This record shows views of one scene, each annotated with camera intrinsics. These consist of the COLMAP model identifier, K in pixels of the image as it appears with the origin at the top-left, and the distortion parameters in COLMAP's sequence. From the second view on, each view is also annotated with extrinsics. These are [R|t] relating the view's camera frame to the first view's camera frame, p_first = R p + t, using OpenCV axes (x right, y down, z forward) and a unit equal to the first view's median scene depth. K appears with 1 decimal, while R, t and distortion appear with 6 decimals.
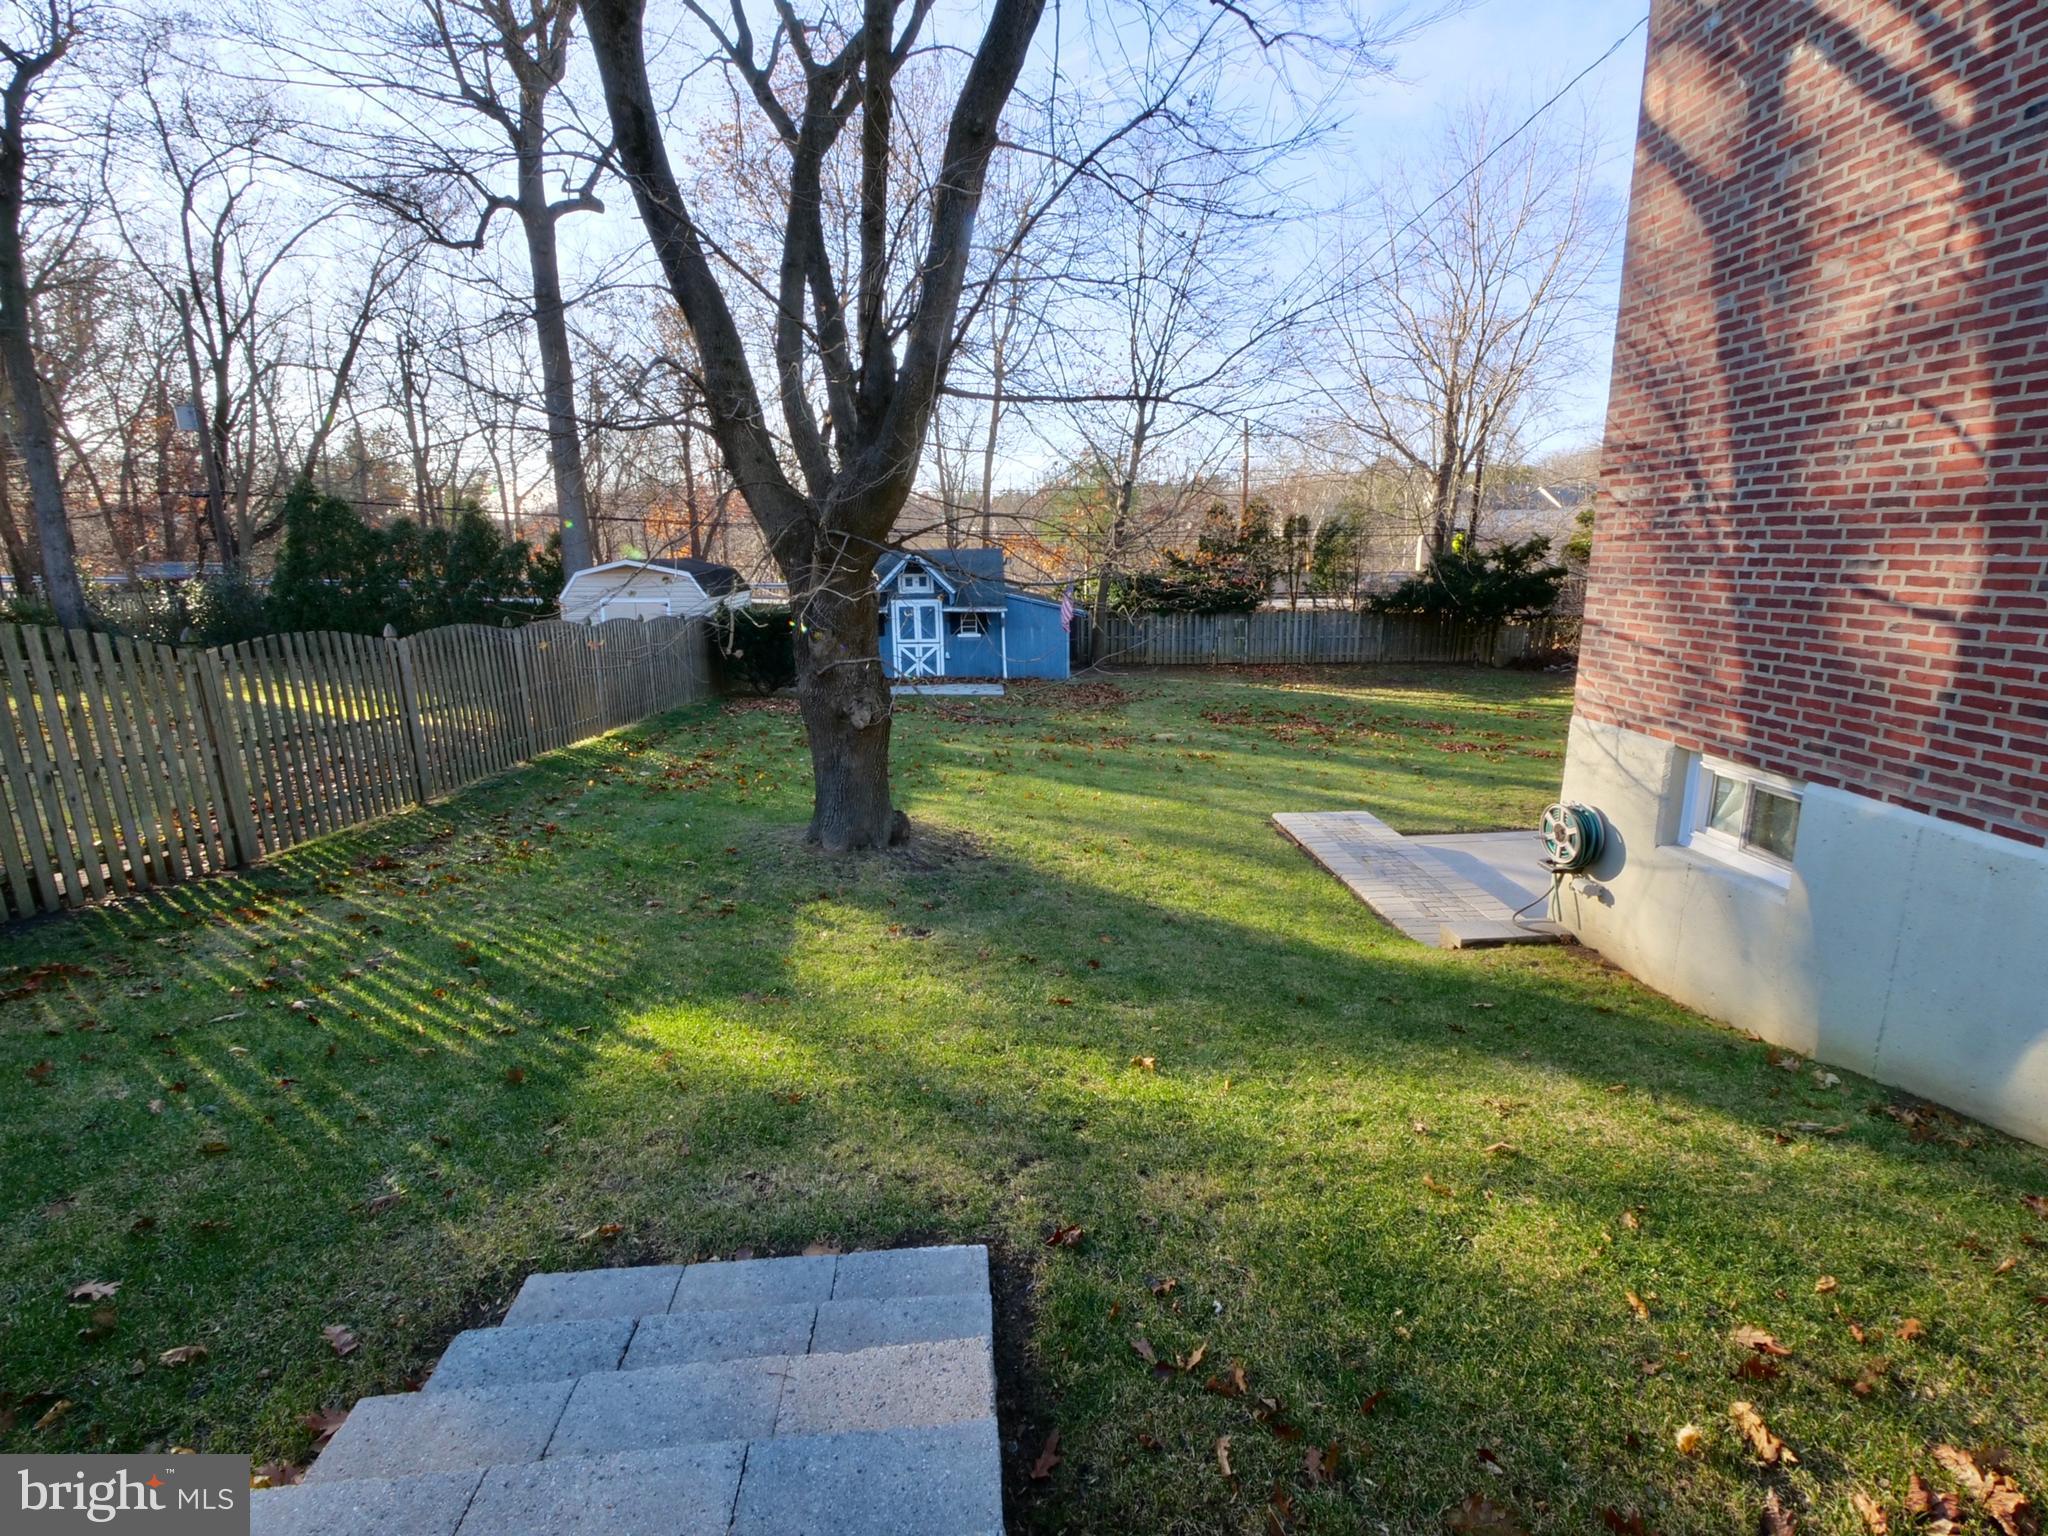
lens RADIAL K [[879.1, 0, 1044.5], [0, 879.1, 744.8], [0, 0, 1]] dist [-0.002924, -0.001498]
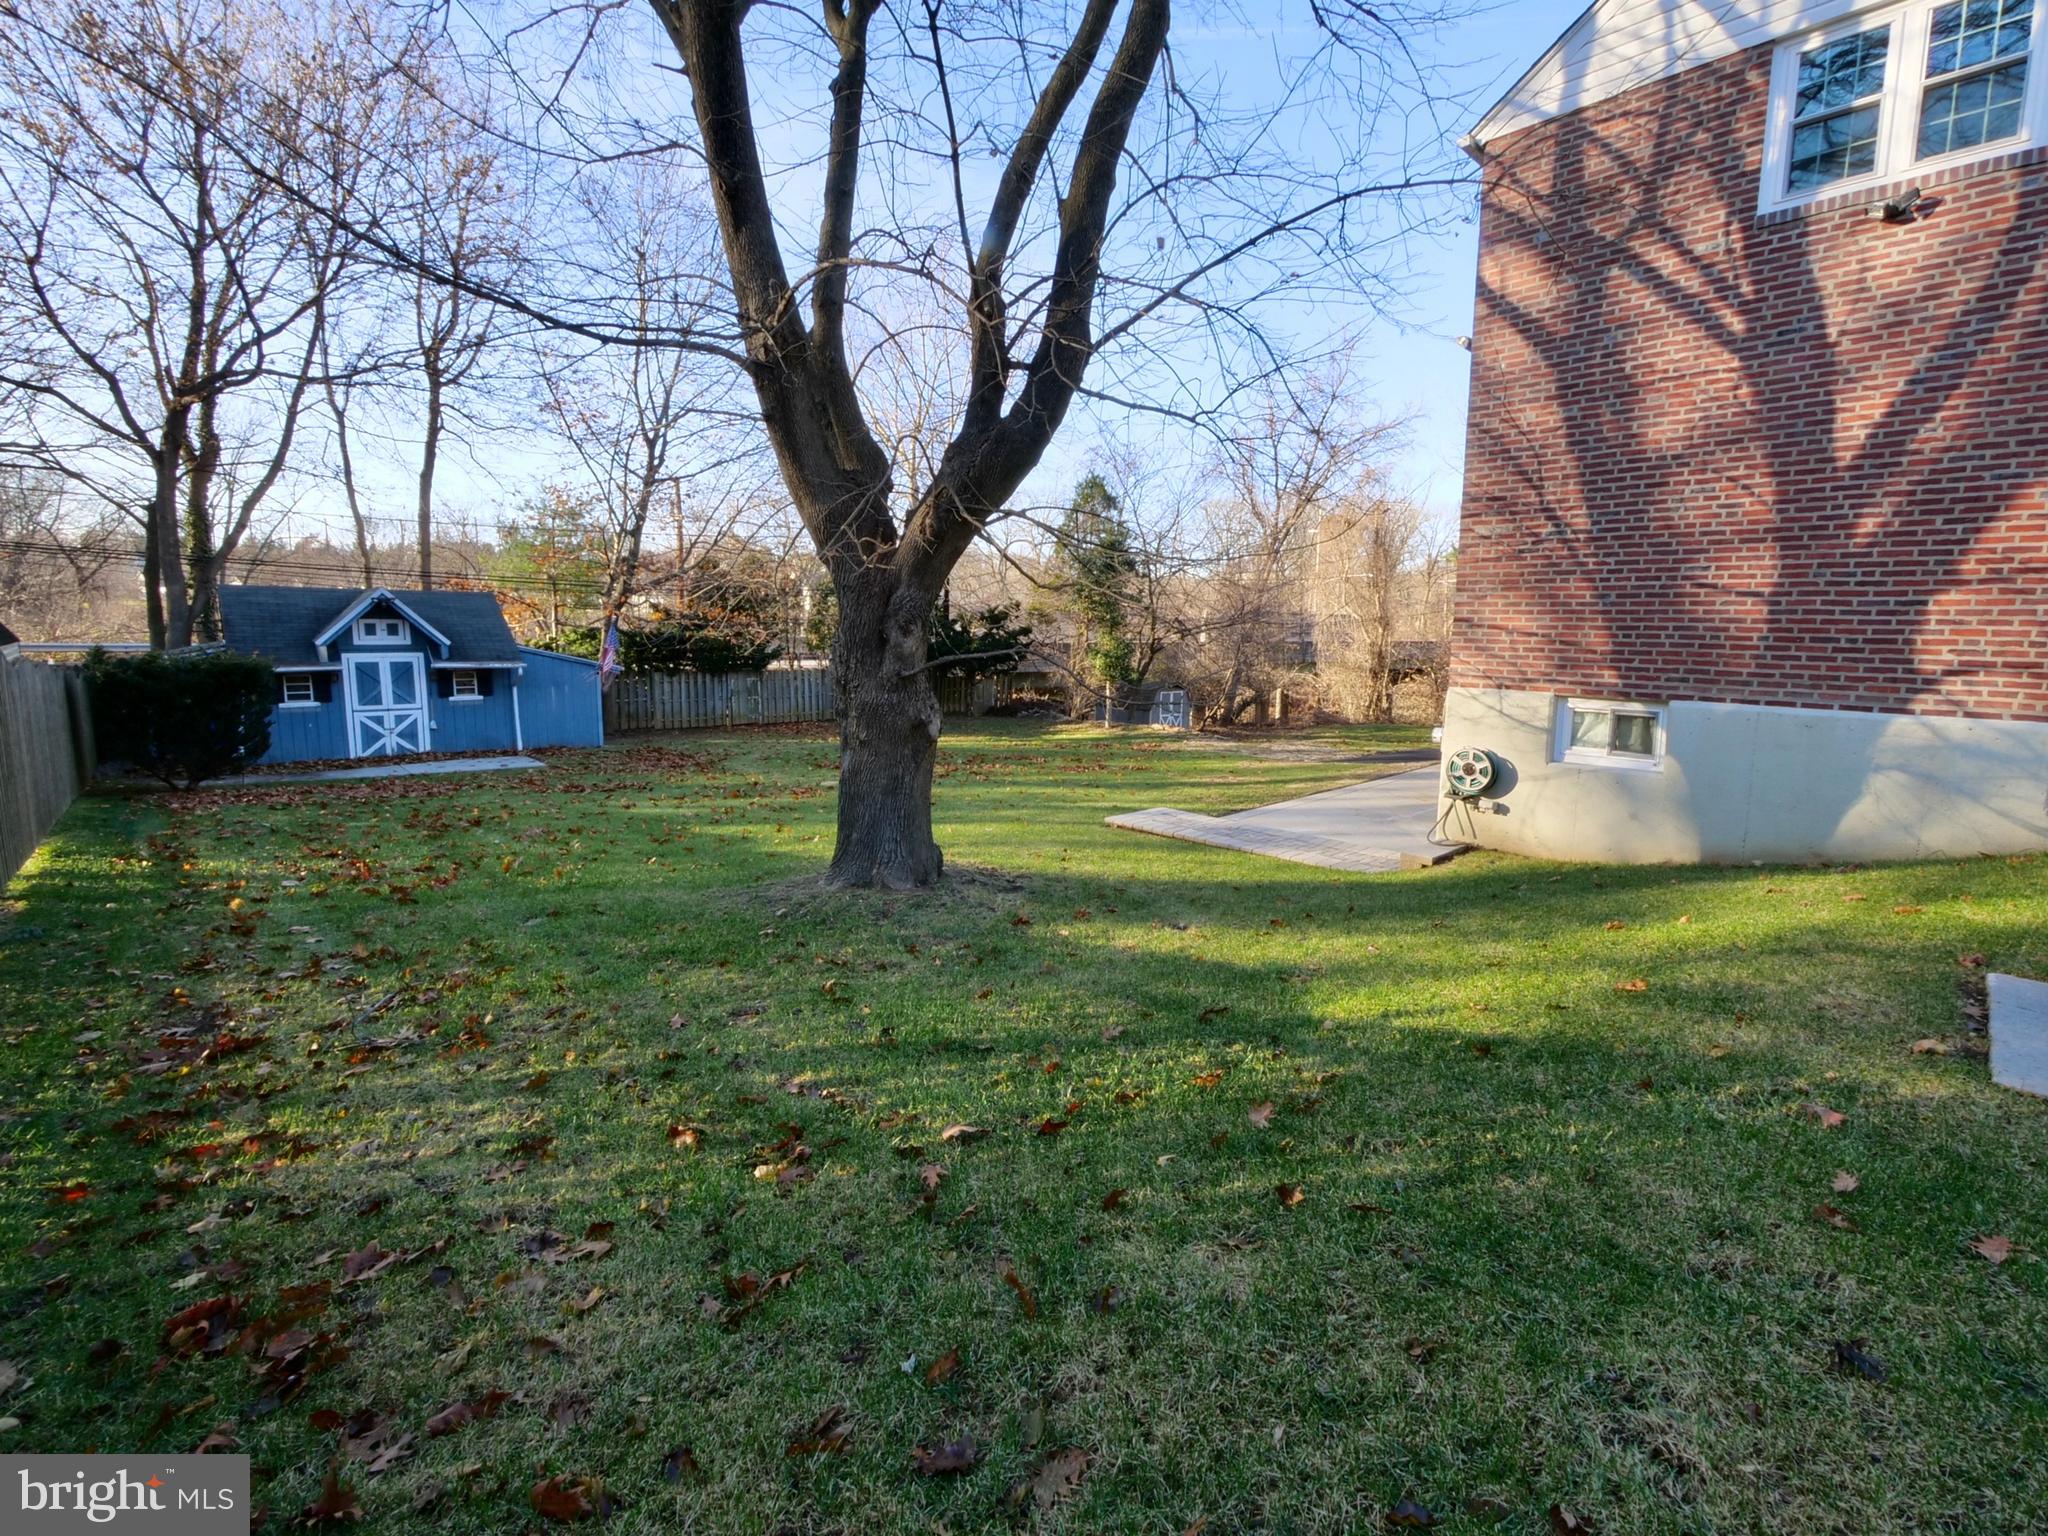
lens RADIAL K [[879.1, 0, 1024.5], [0, 879.1, 749.6], [0, 0, 1]] dist [-0.002924, -0.001498]
pose [[0.776727, -0.063263, 0.626652, -0.878915], [0.114126, 0.992610, -0.041249, 0.049629], [-0.619411, 0.103556, 0.778207, 0.373878]]
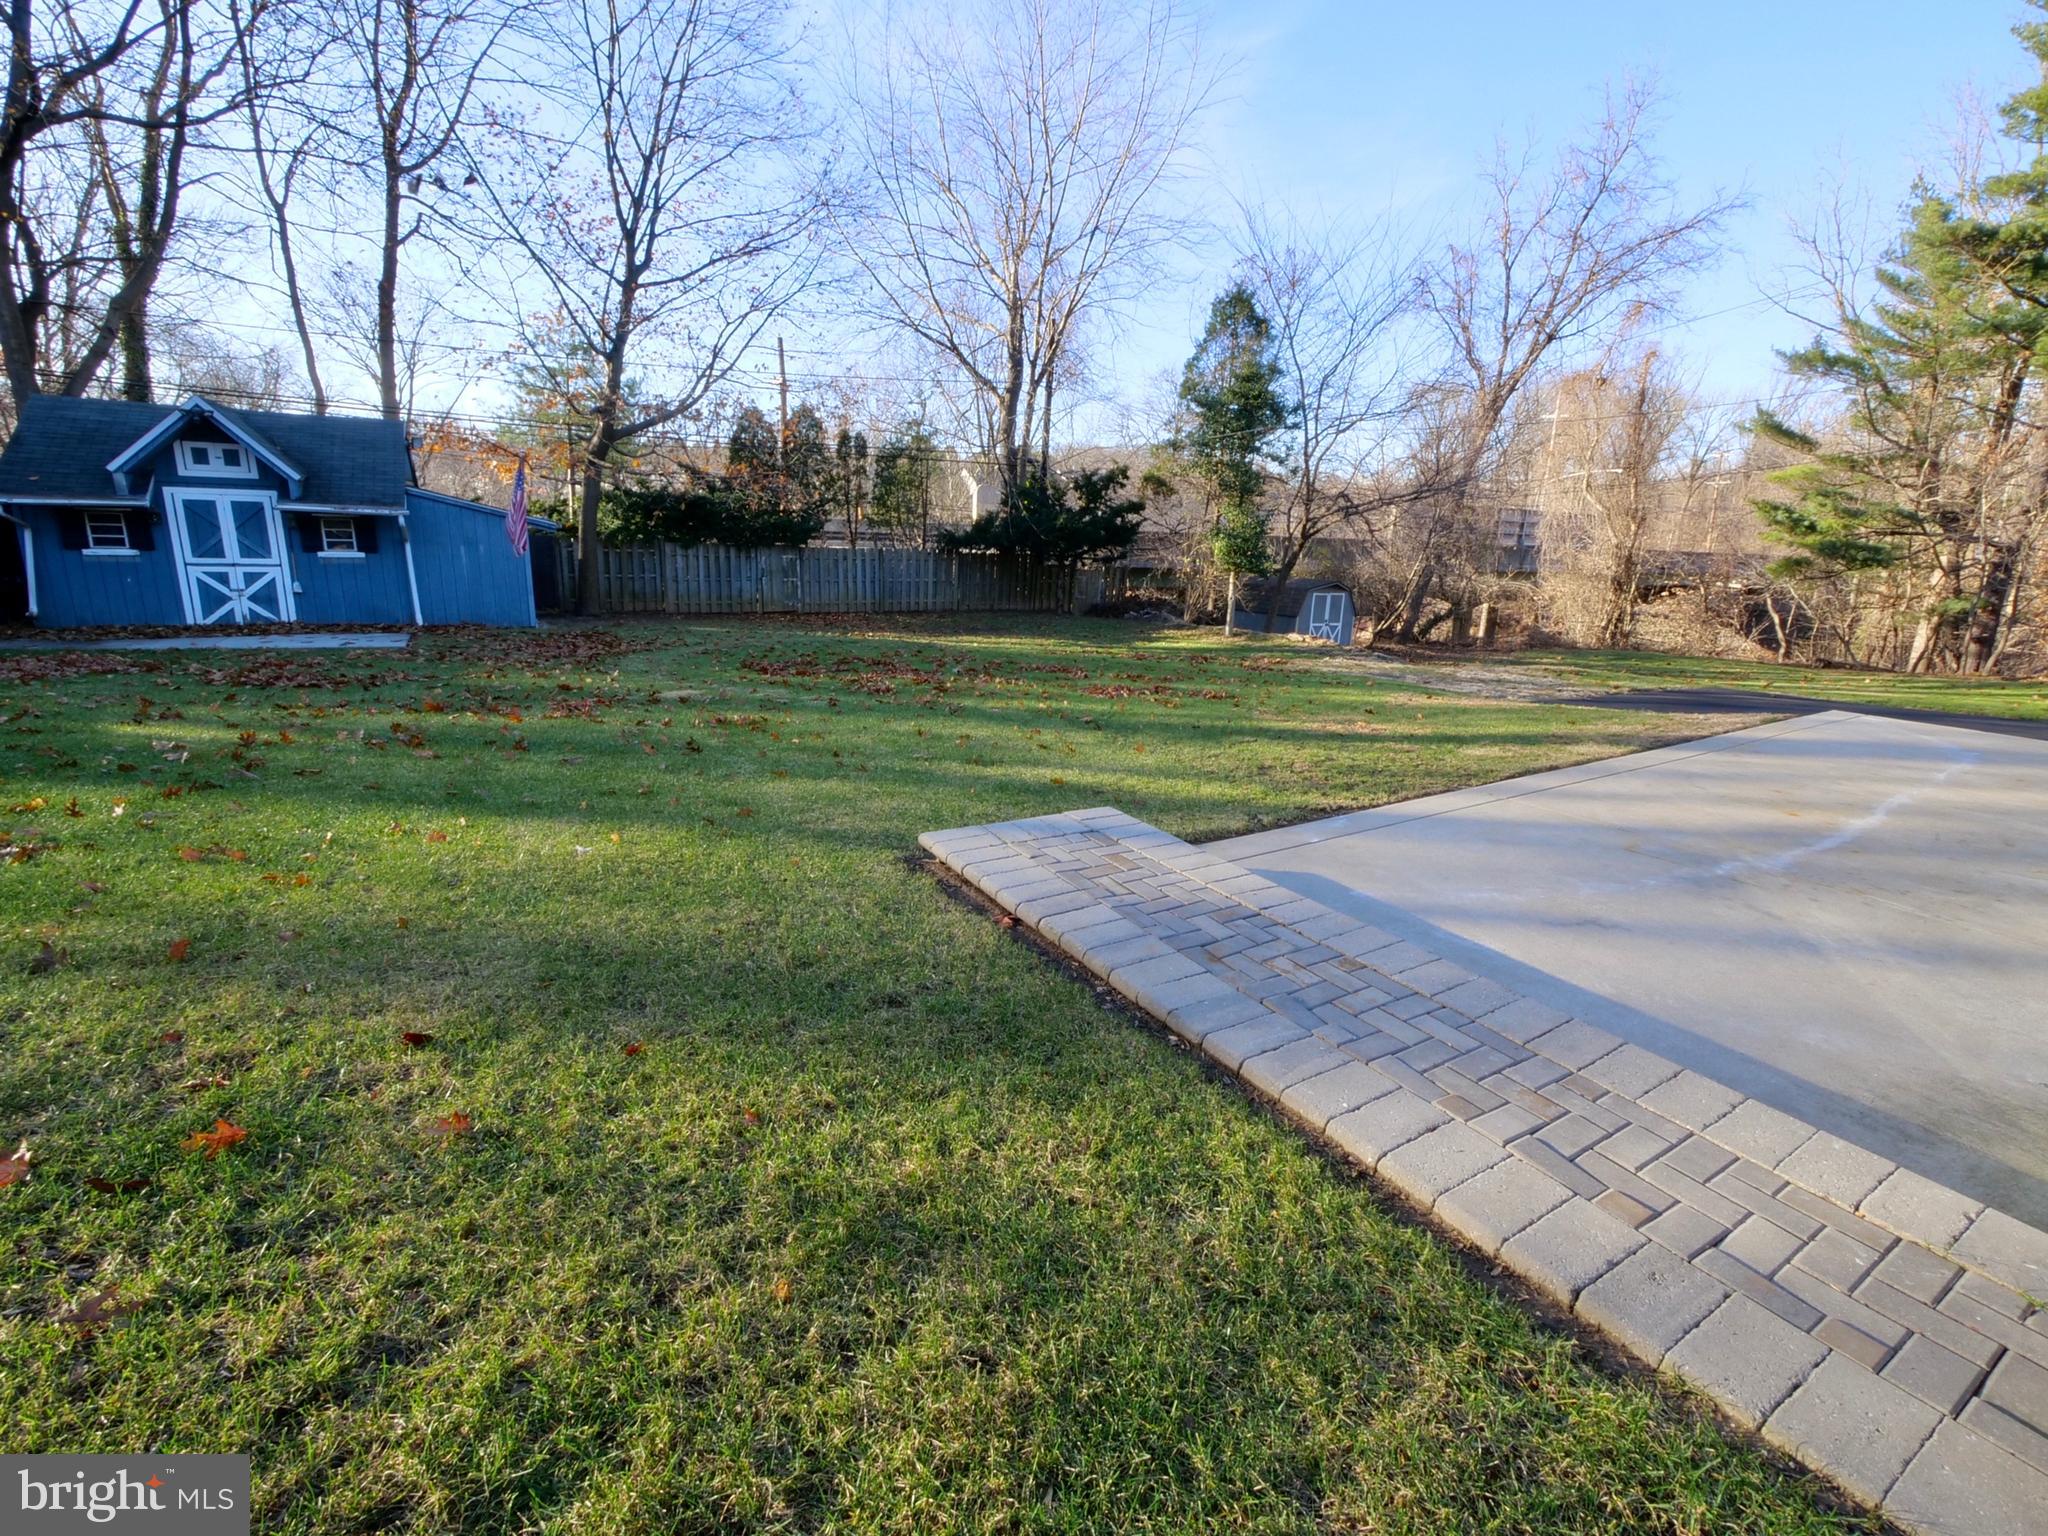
lens RADIAL K [[879.1, 0, 1036.4], [0, 879.1, 739.4], [0, 0, 1]] dist [-0.002924, -0.001498]
pose [[0.881825, -0.064738, 0.467112, 0.212392], [0.055151, 0.997893, 0.034183, 0.039660], [-0.468341, -0.004381, 0.883537, 1.090202]]
